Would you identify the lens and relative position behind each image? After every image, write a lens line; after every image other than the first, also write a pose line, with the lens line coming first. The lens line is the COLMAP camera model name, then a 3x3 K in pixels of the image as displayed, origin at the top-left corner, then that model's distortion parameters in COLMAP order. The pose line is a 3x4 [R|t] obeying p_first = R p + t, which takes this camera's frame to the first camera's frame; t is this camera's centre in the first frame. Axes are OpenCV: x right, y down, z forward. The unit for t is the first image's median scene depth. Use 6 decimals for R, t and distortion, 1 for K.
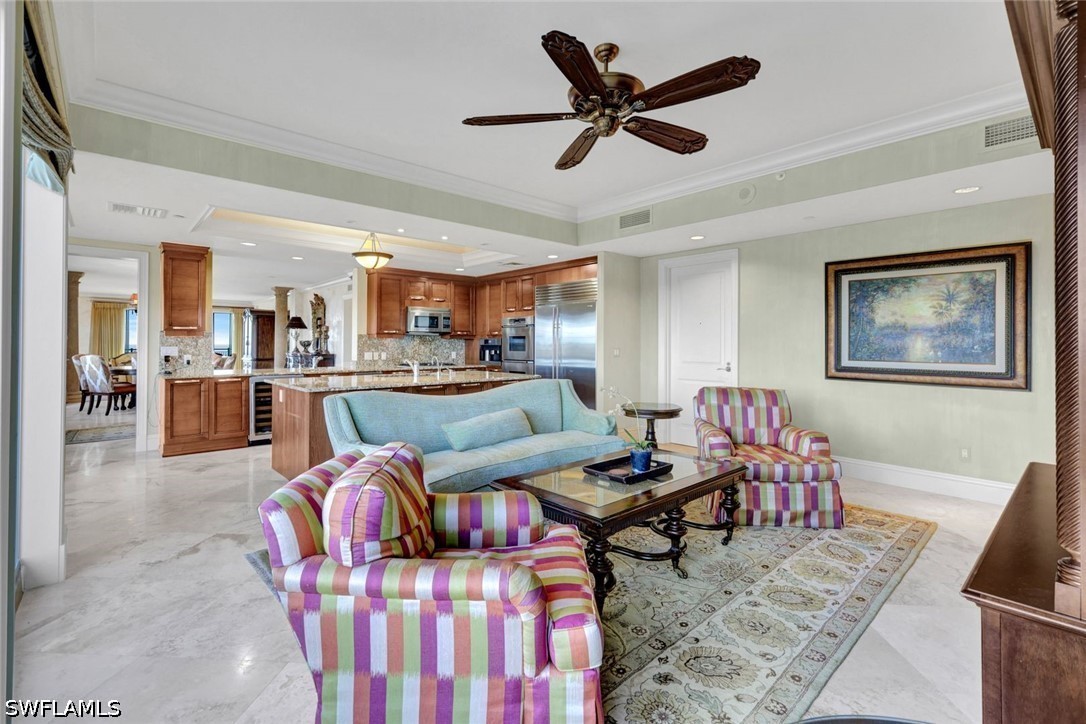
lens RADIAL K [[477.6, 0, 546.3], [0, 477.6, 338.0], [0, 0, 1]] dist [0.002422, 0.000324]
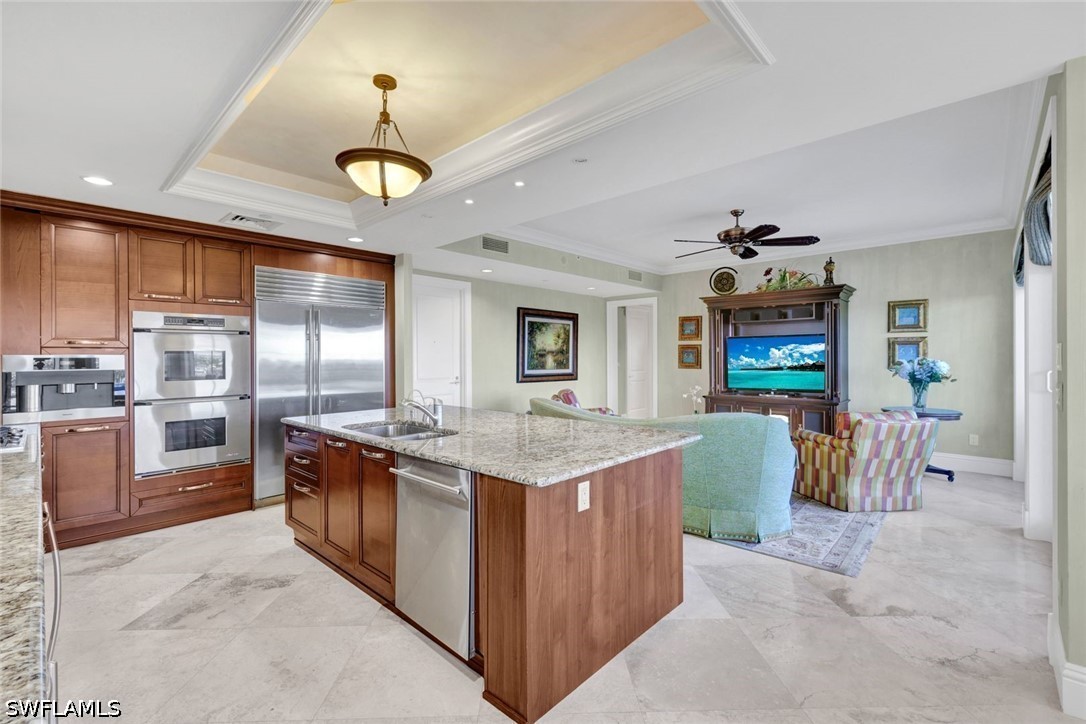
lens RADIAL K [[477.6, 0, 543.6], [0, 477.6, 359.2], [0, 0, 1]] dist [0.002422, 0.000324]
pose [[-0.075516, -0.007737, 0.997115, -1.013209], [-0.006389, 0.999953, 0.007275, -0.003035], [-0.997124, -0.005821, -0.075562, 1.113327]]
